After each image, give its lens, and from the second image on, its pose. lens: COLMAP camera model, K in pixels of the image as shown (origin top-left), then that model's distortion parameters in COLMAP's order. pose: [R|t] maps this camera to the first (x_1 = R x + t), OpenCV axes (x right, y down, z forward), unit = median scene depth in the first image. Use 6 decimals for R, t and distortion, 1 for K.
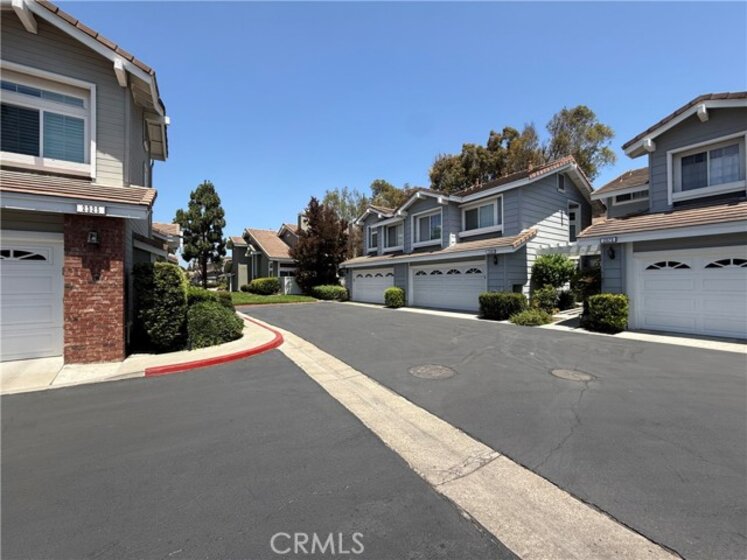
lens RADIAL K [[299.5, 0, 372.9], [0, 299.5, 281.9], [0, 0, 1]] dist [-0.003896, -0.000560]
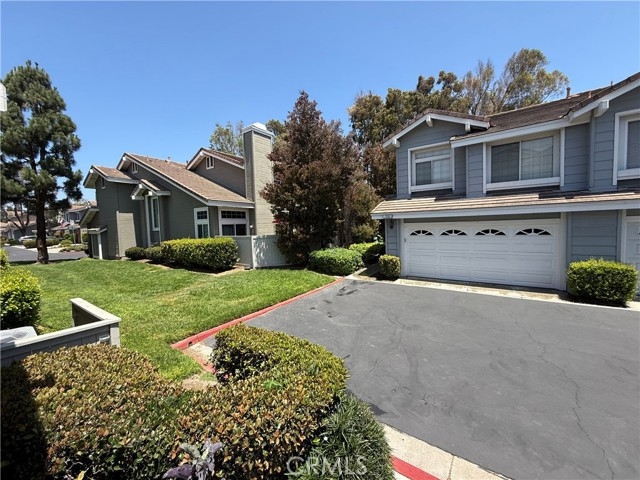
lens RADIAL K [[256.6, 0, 320.2], [0, 256.6, 241.7], [0, 0, 1]] dist [-0.003896, -0.000560]
pose [[0.936147, -0.042766, 0.348998, -0.239132], [0.023513, 0.997968, 0.059218, -0.022109], [-0.350821, -0.047231, 0.935251, 0.364362]]
